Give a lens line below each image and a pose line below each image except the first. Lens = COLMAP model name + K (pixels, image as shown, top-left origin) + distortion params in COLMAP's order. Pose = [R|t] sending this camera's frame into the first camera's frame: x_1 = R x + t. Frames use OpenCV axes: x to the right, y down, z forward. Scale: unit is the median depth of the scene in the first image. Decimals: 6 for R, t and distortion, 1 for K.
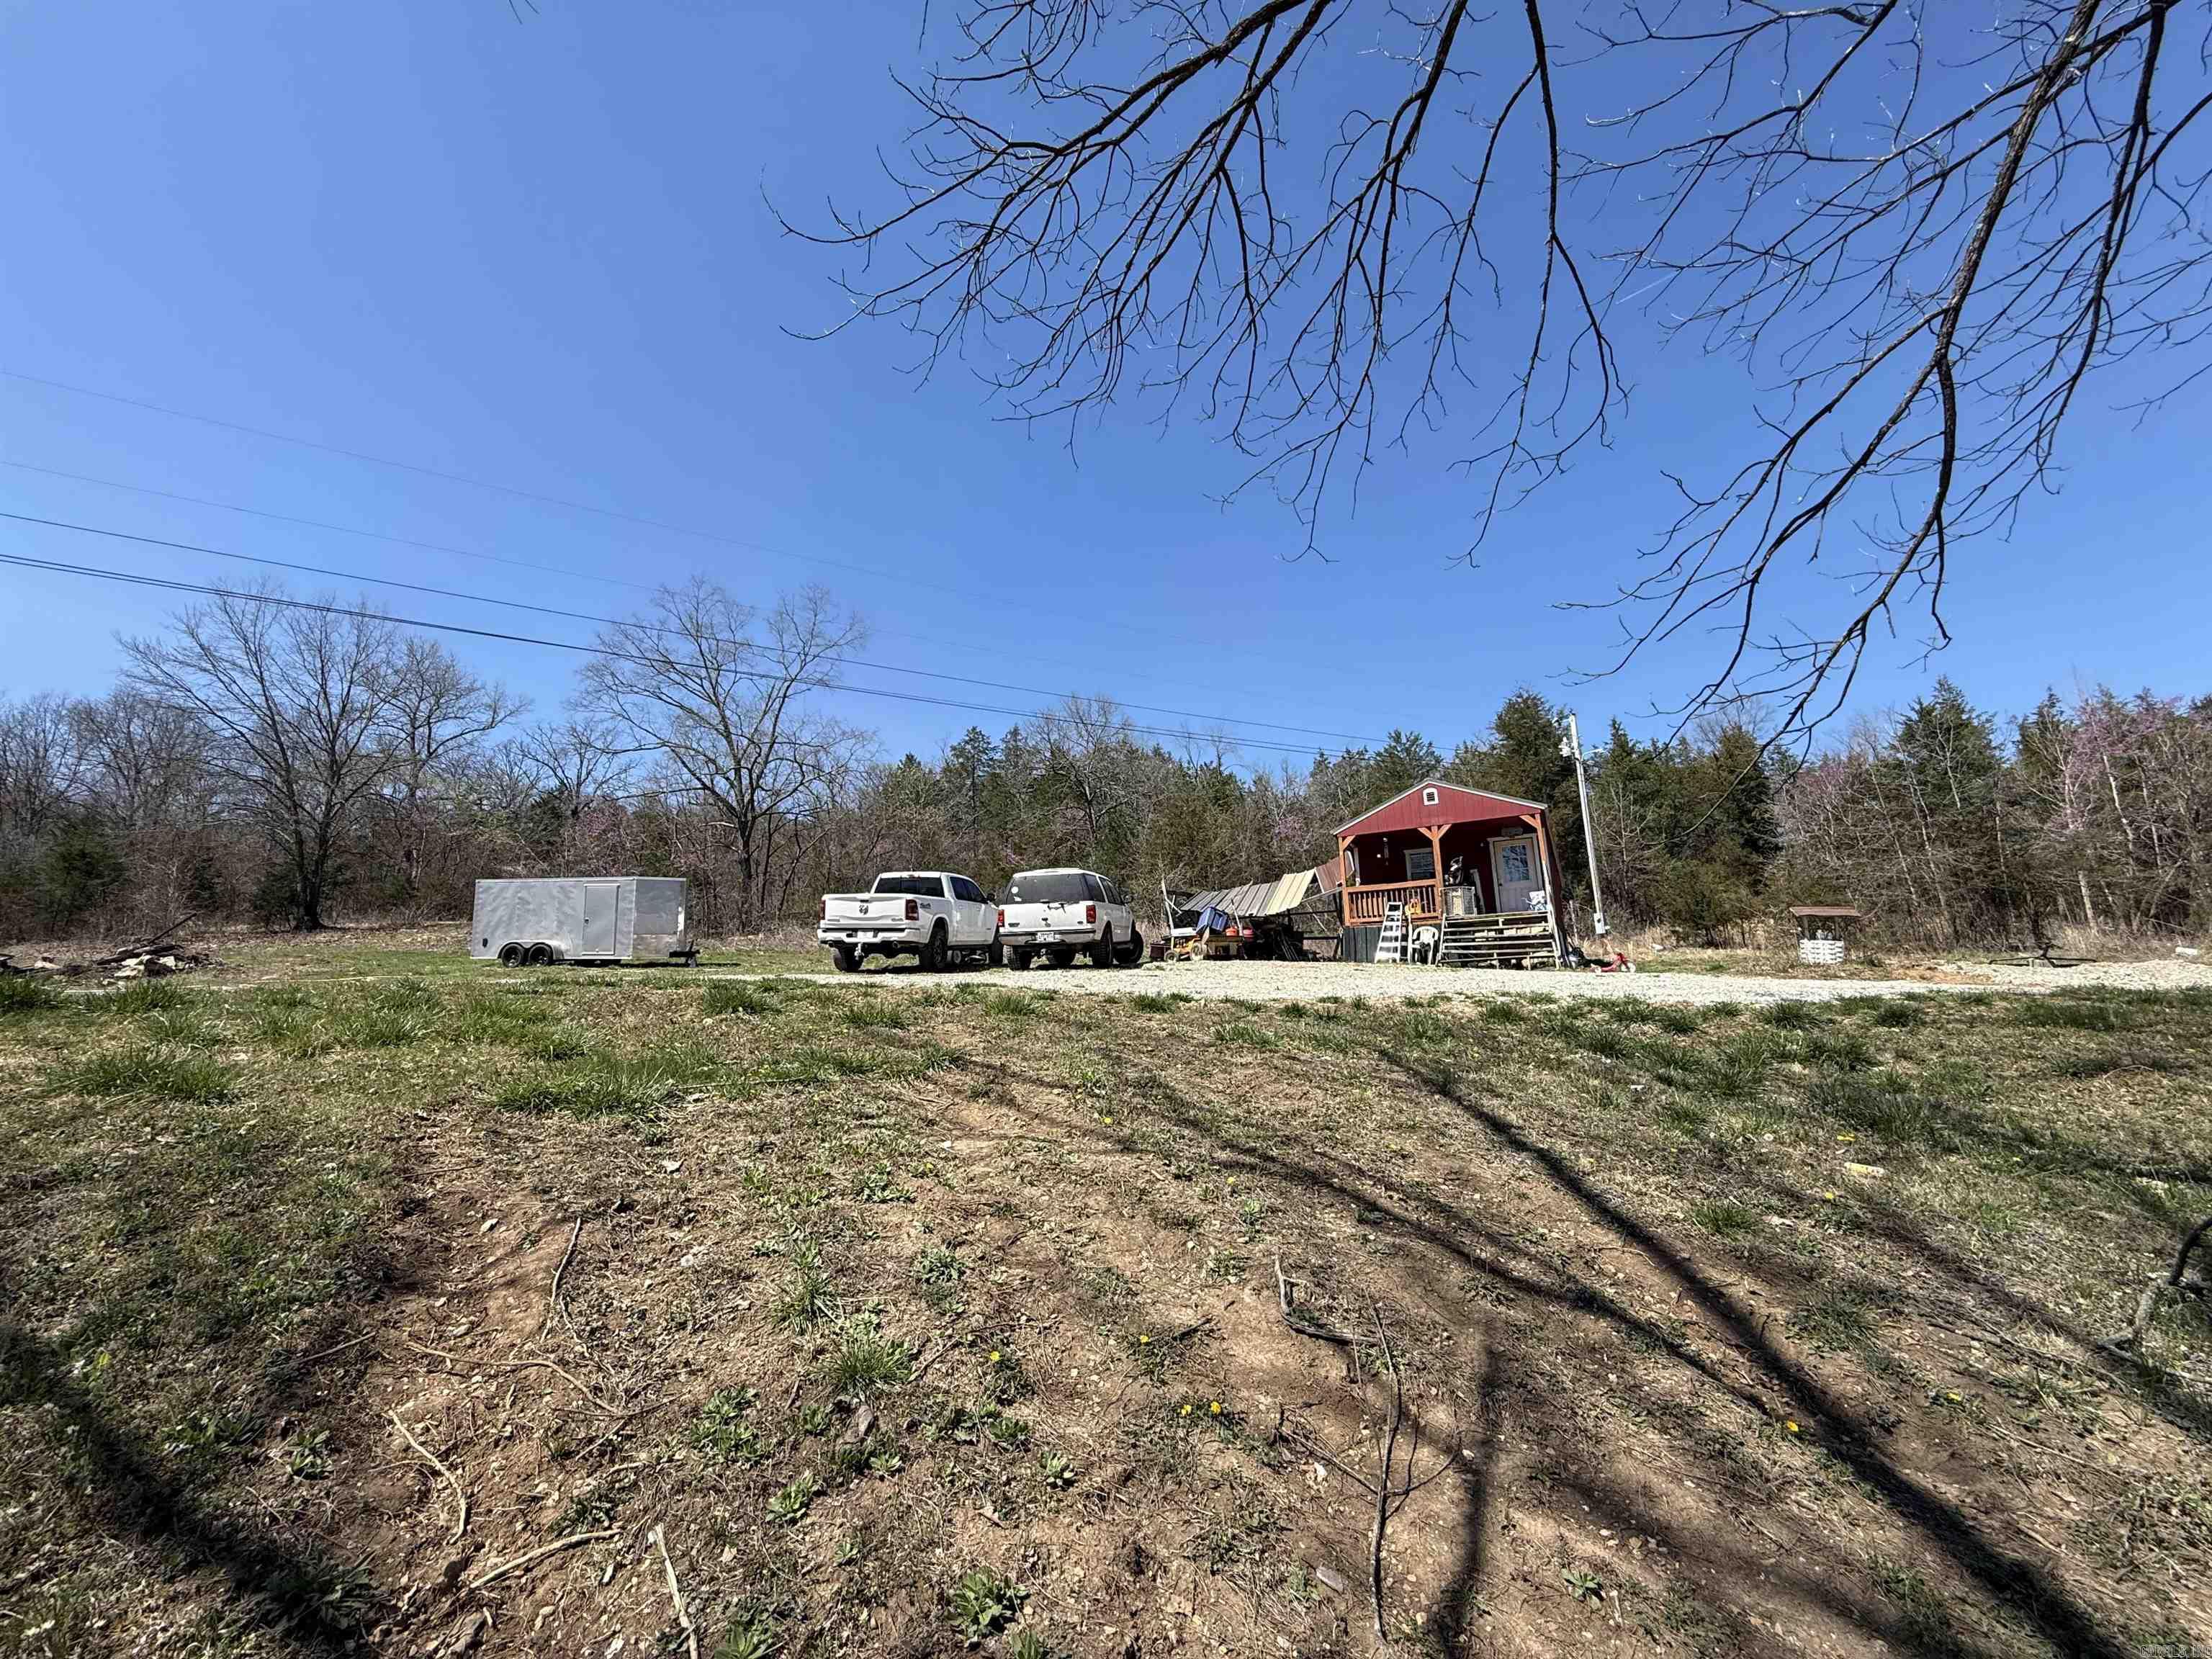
lens RADIAL K [[880.8, 0, 1104.5], [0, 880.8, 834.3], [0, 0, 1]] dist [0.000639, 0.000143]
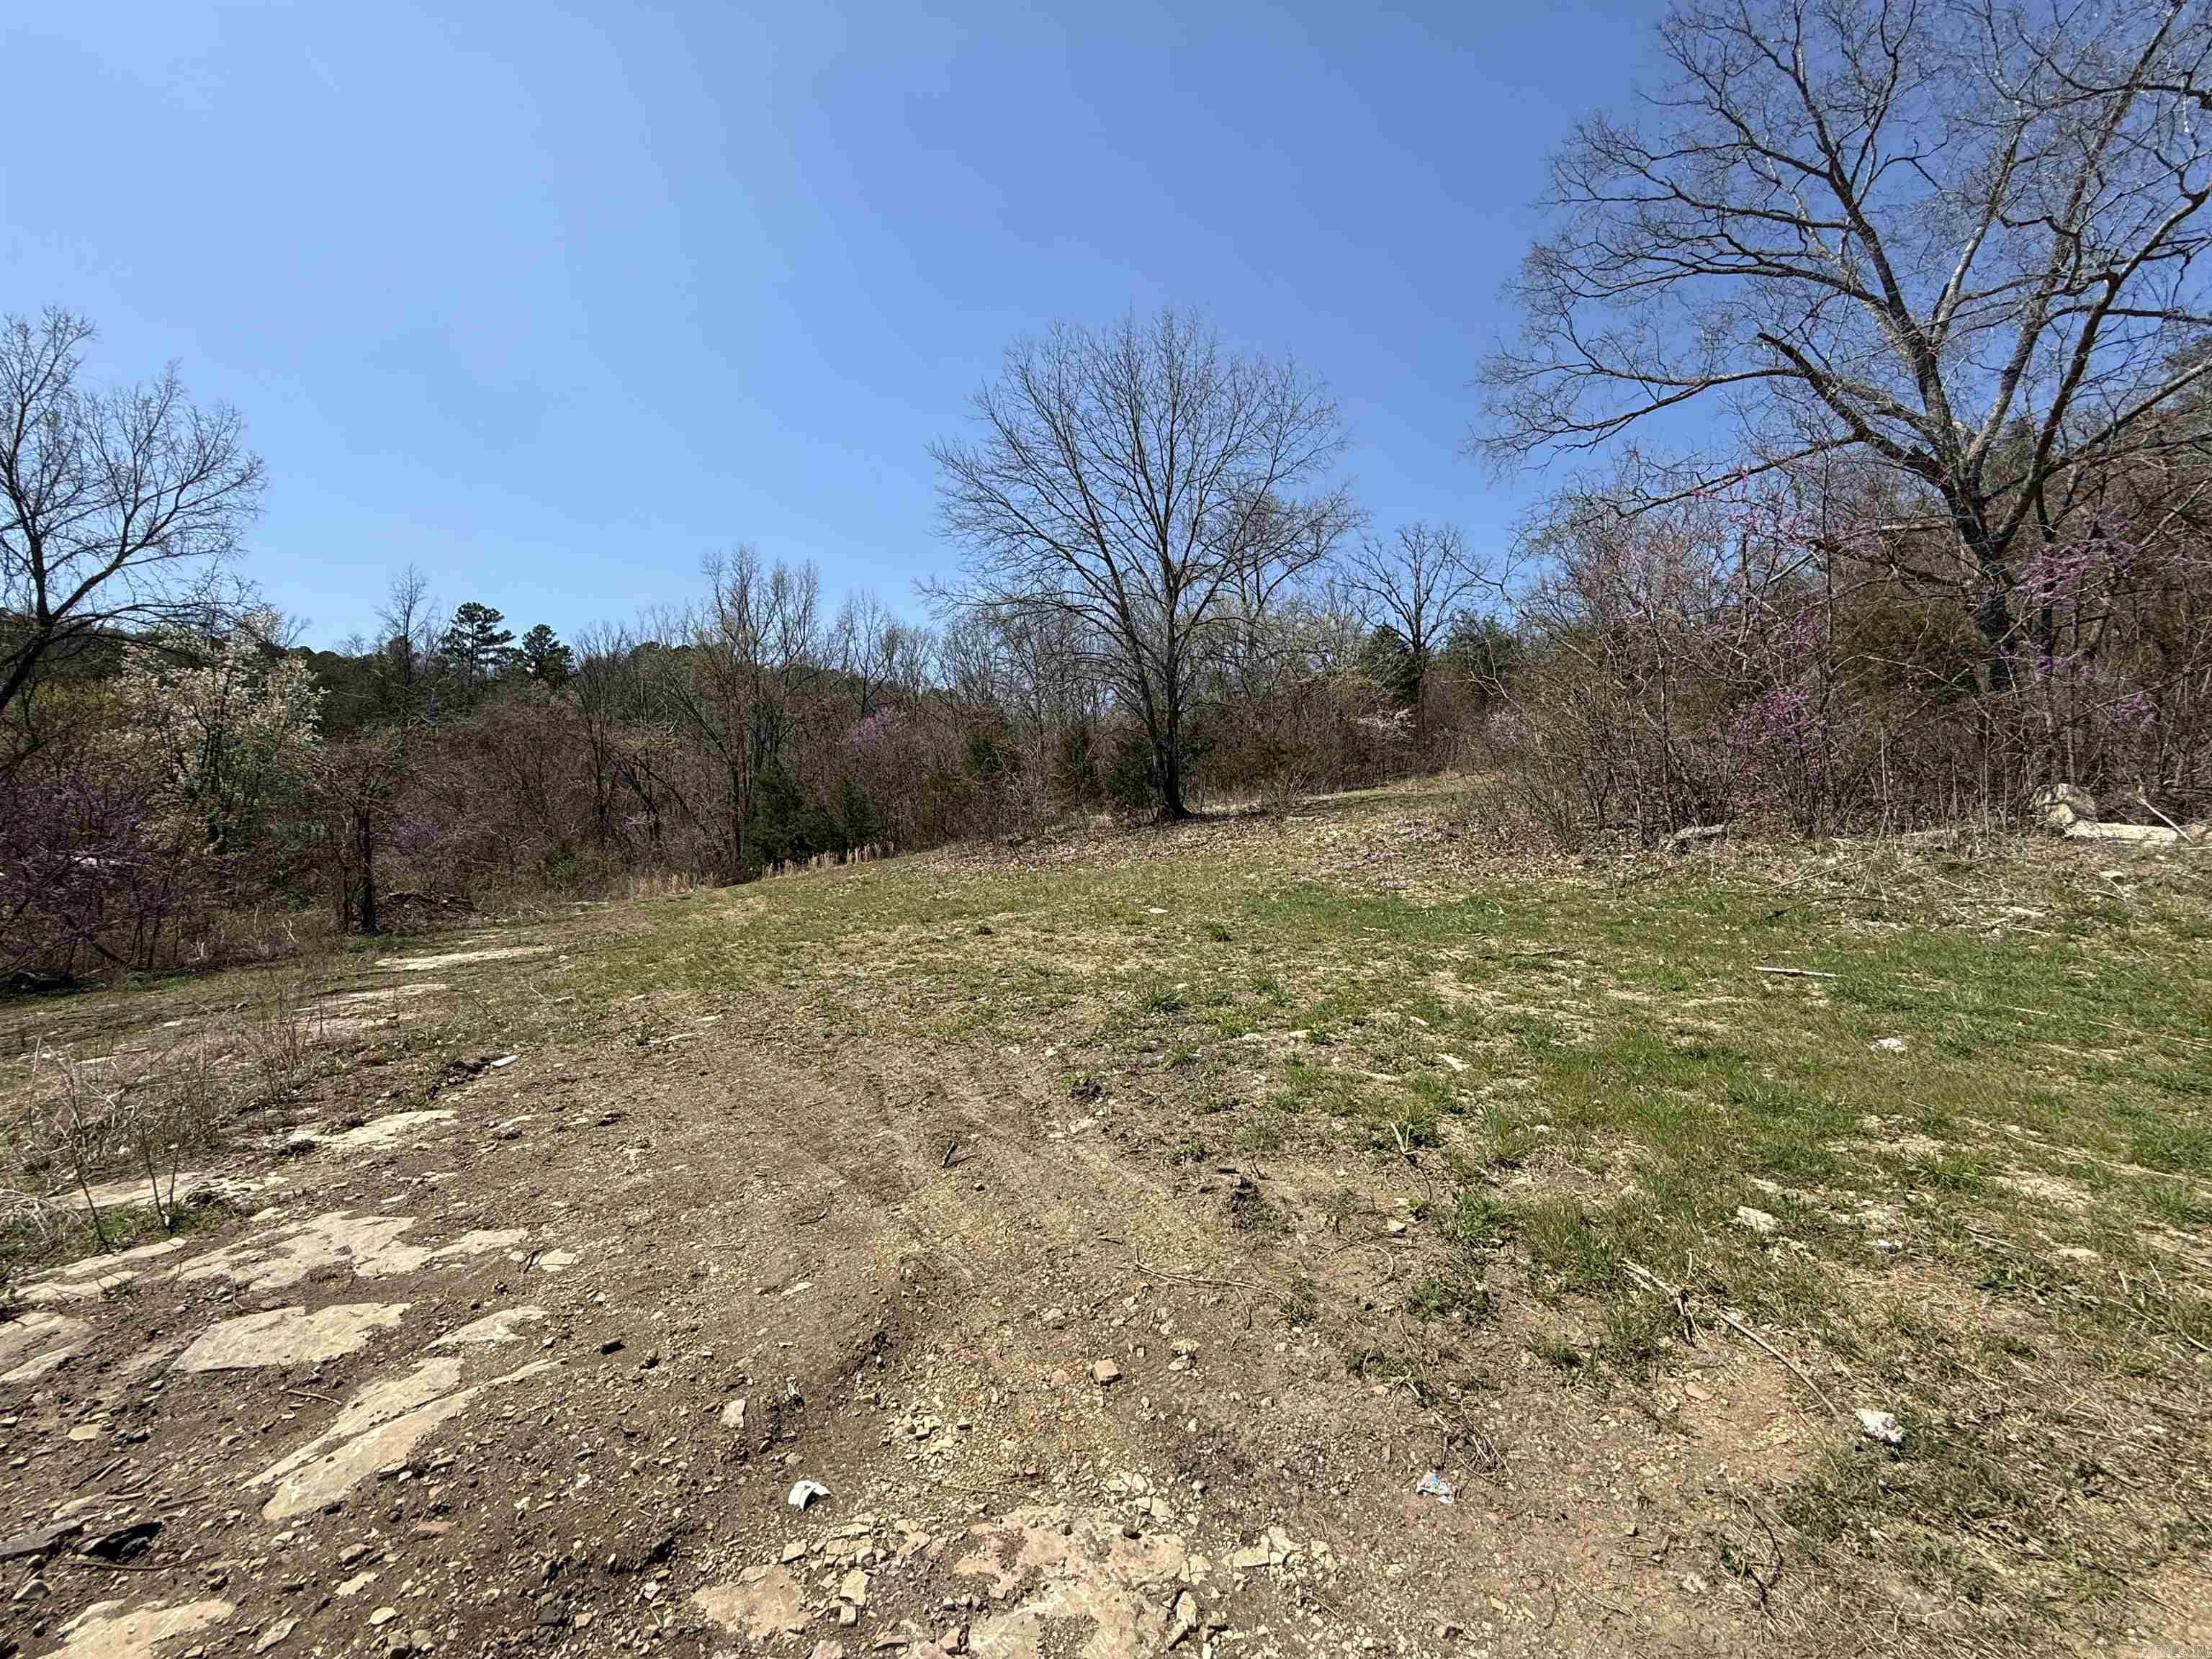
lens RADIAL K [[880.8, 0, 1097.8], [0, 880.8, 822.4], [0, 0, 1]] dist [0.000639, 0.000143]
pose [[0.674754, -0.026313, -0.737574, -0.753610], [0.137999, 0.986237, 0.091061, 0.069184], [0.725027, -0.163228, 0.669099, 0.861846]]
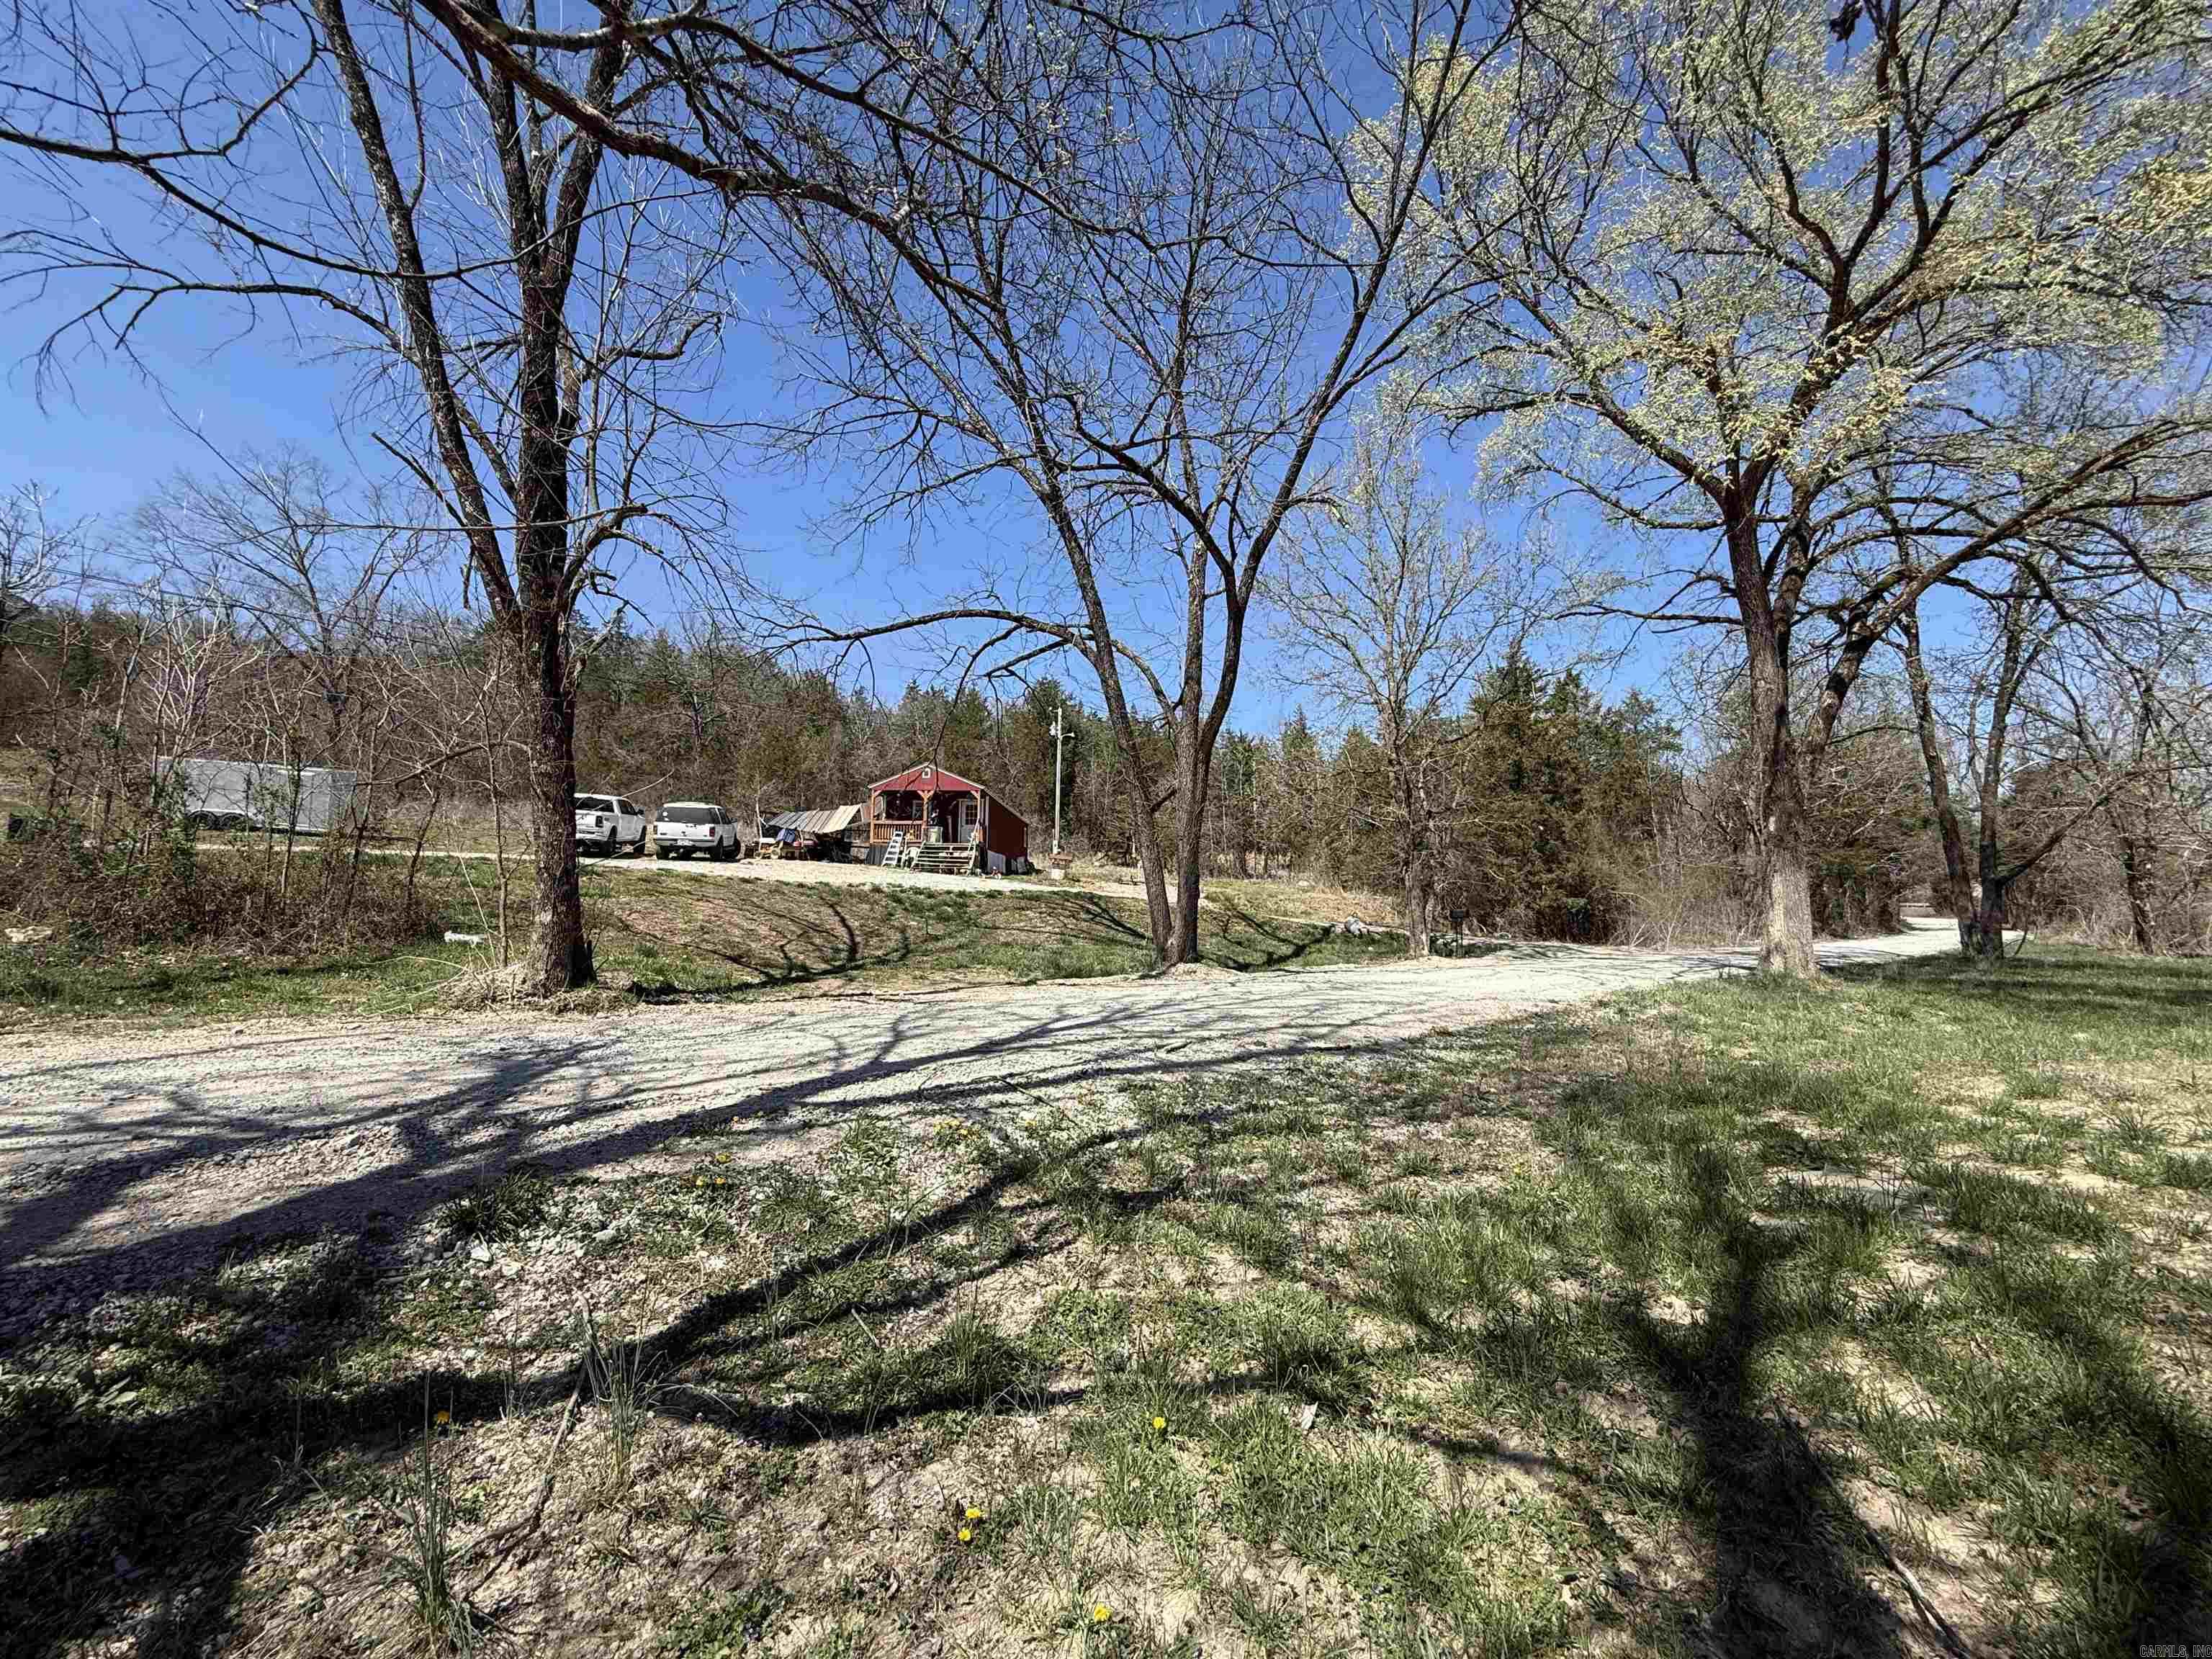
lens RADIAL K [[880.8, 0, 1095.8], [0, 880.8, 821.9], [0, 0, 1]] dist [0.000639, 0.000143]
pose [[0.903372, 0.078477, 0.421617, -0.046014], [-0.122658, 0.989327, 0.078664, -0.112687], [-0.410943, -0.122778, 0.903356, -0.640208]]
